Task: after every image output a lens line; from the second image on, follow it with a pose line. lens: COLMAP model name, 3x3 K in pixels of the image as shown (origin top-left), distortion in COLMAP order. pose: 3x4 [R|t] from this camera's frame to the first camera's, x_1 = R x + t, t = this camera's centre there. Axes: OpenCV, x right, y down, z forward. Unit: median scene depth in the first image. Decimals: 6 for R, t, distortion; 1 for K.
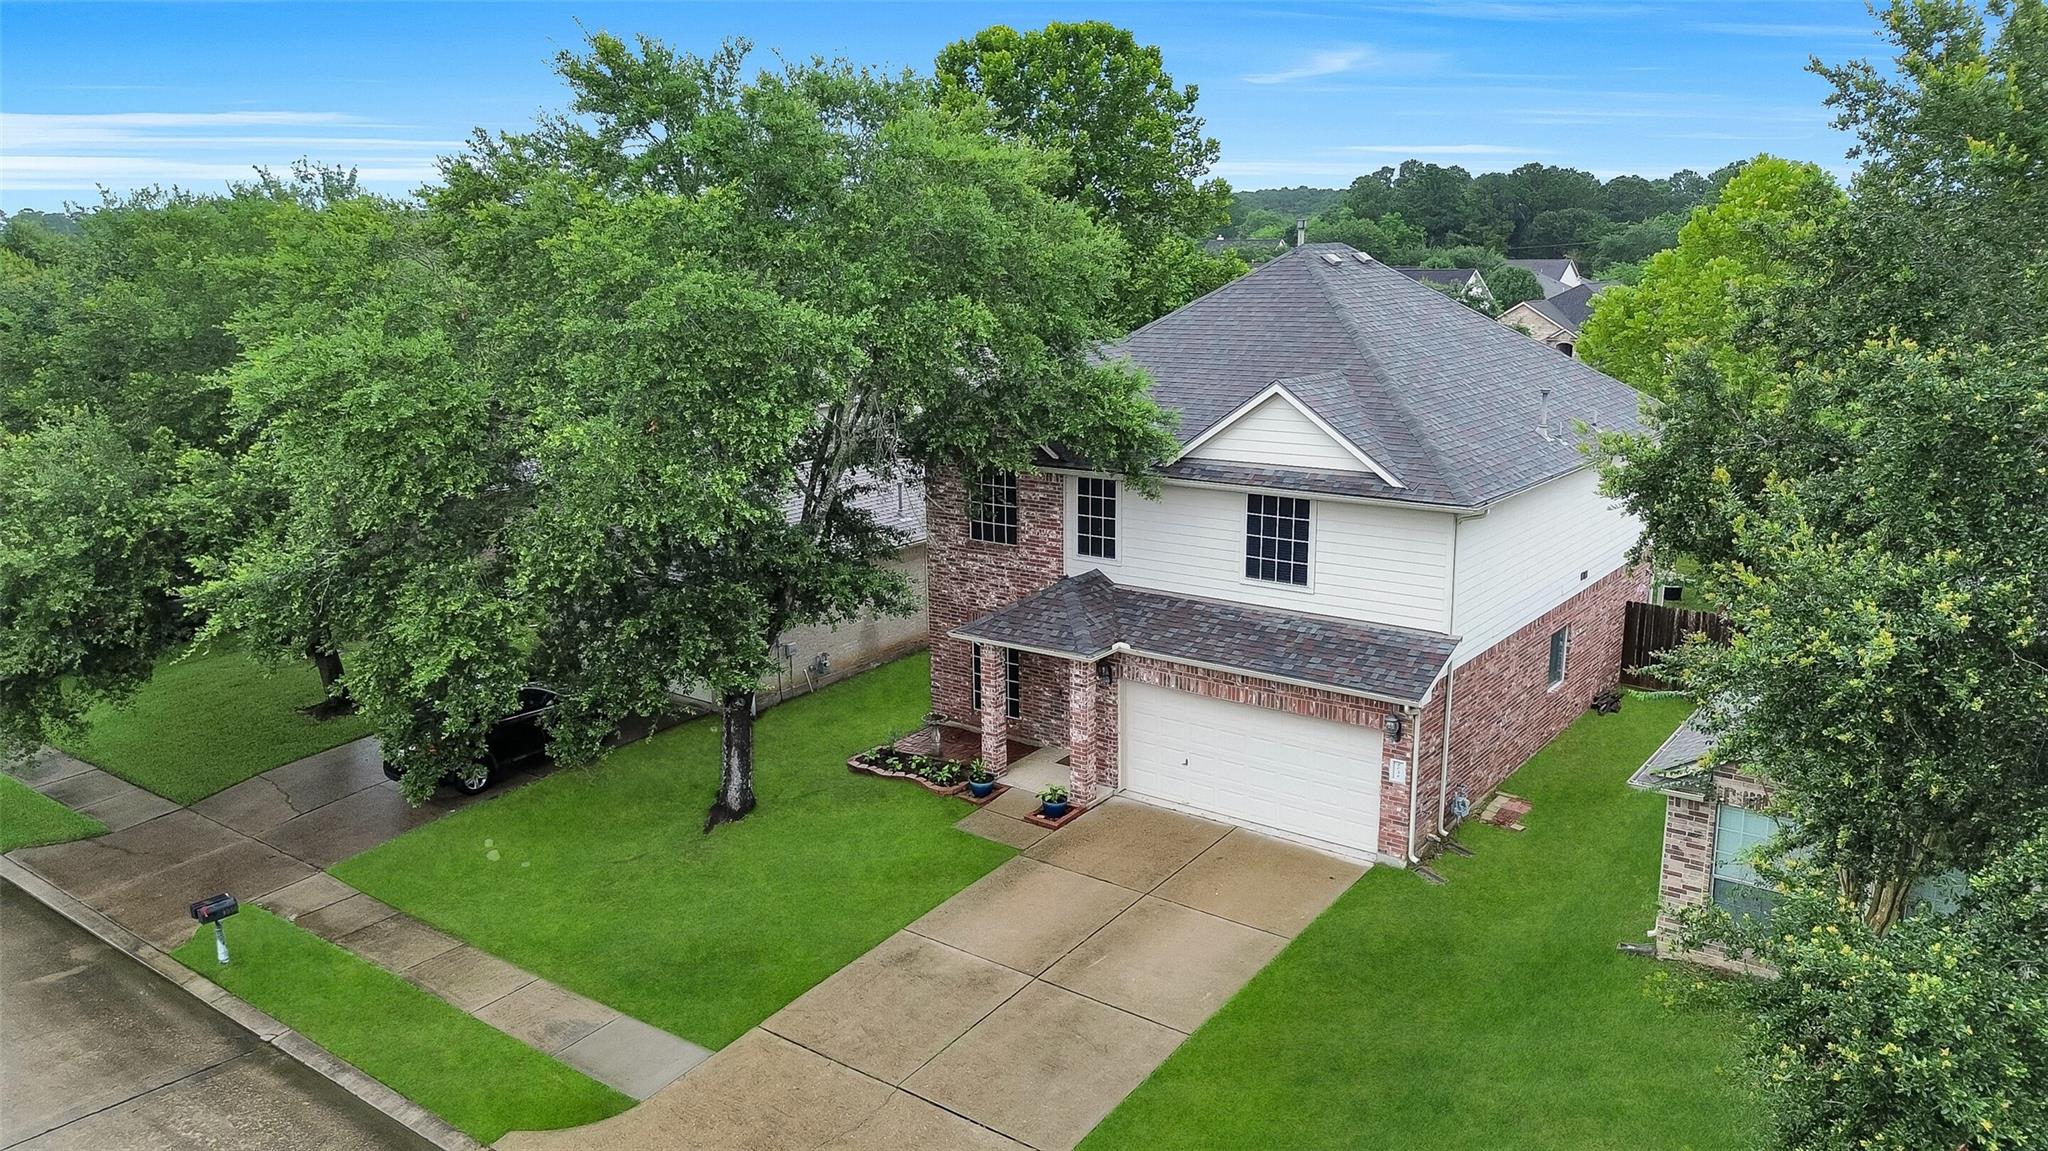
lens RADIAL K [[1468.0, 0, 1021.6], [0, 1468.0, 560.6], [0, 0, 1]] dist [0.005364, -0.002624]
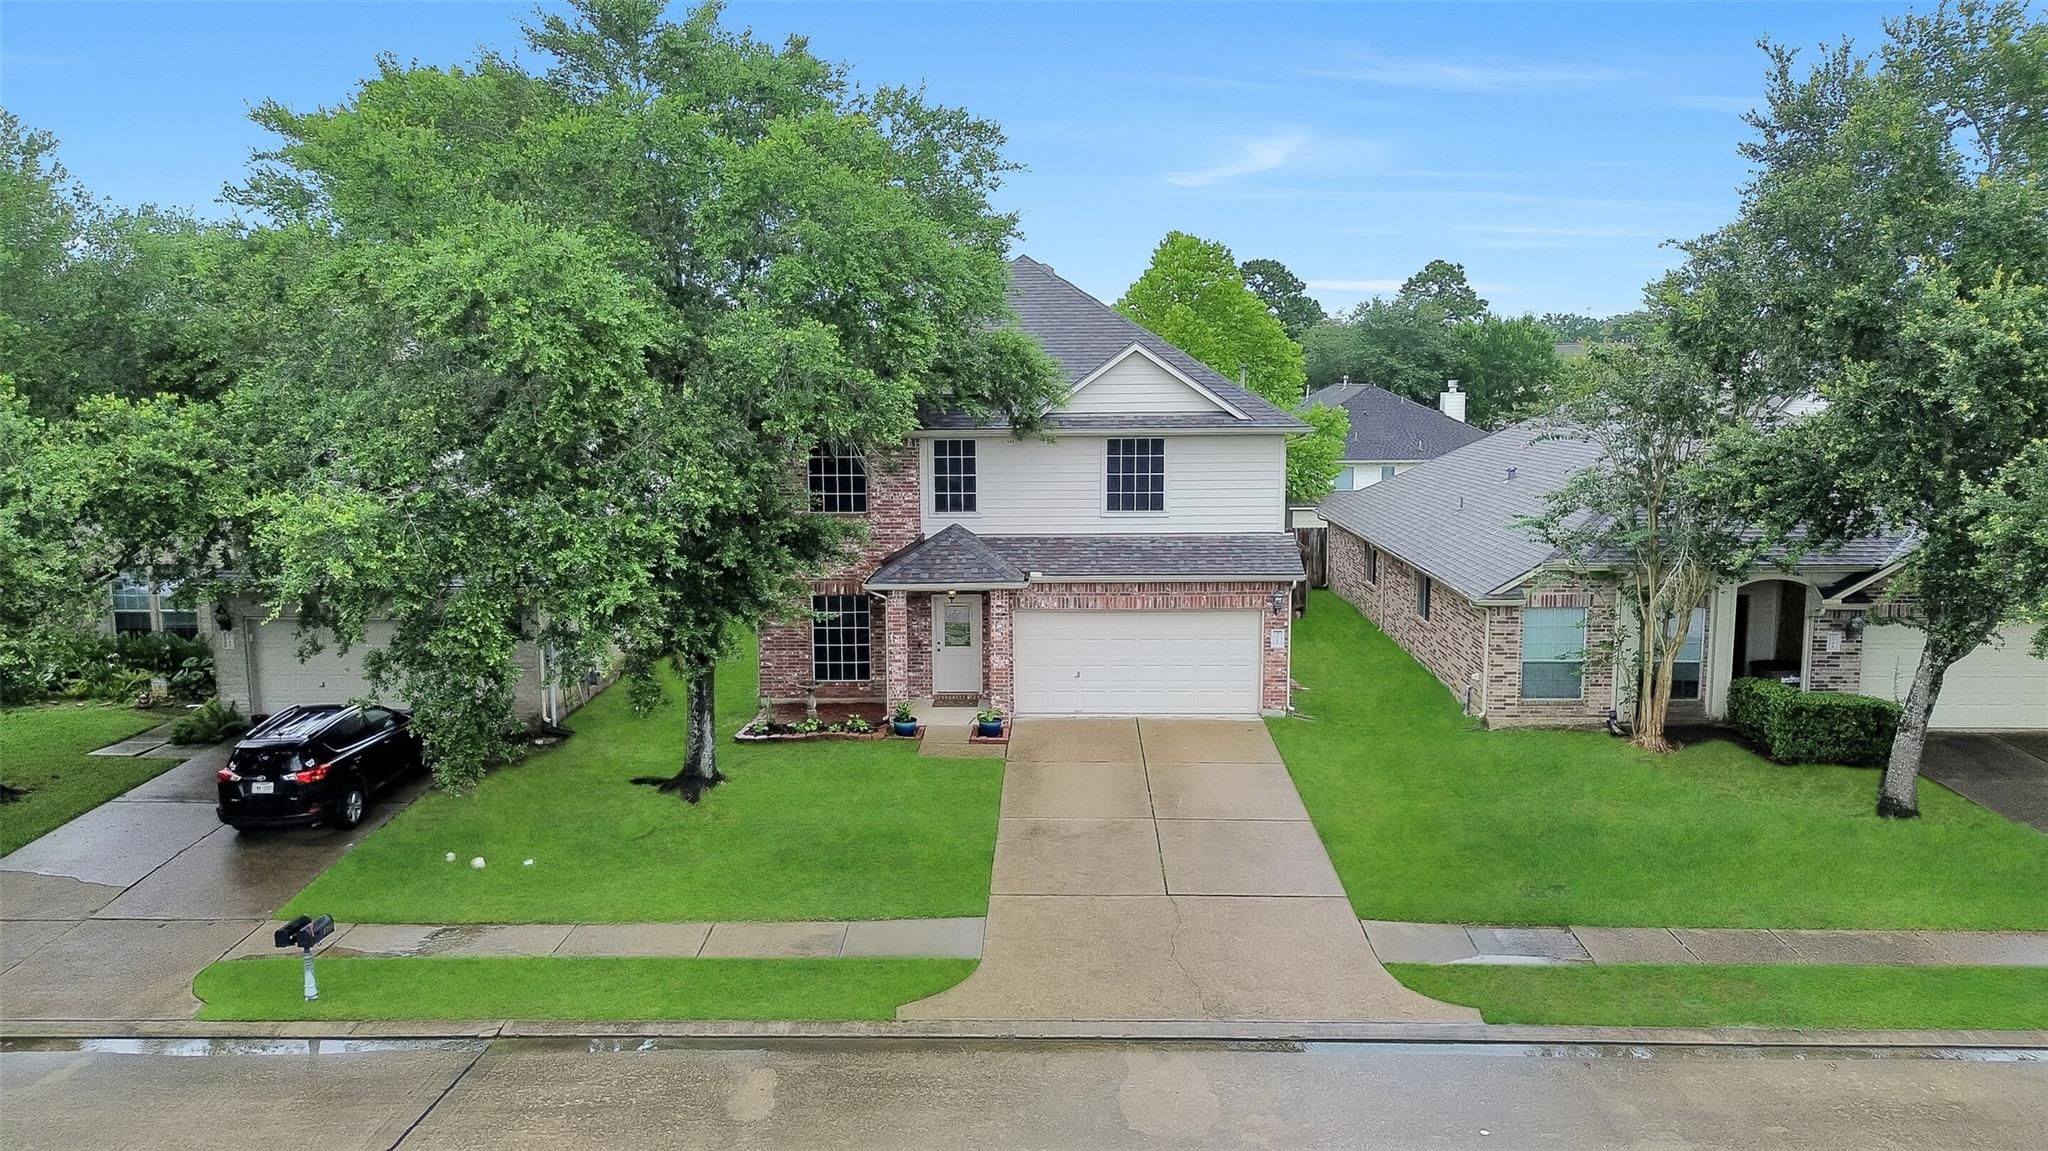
lens RADIAL K [[1468.0, 0, 1028.8], [0, 1468.0, 588.5], [0, 0, 1]] dist [0.005364, -0.002624]
pose [[0.808914, -0.074796, 0.583150, -0.601047], [0.121232, 0.991779, -0.040960, 0.115733], [-0.575292, 0.103830, 0.811331, 0.084374]]
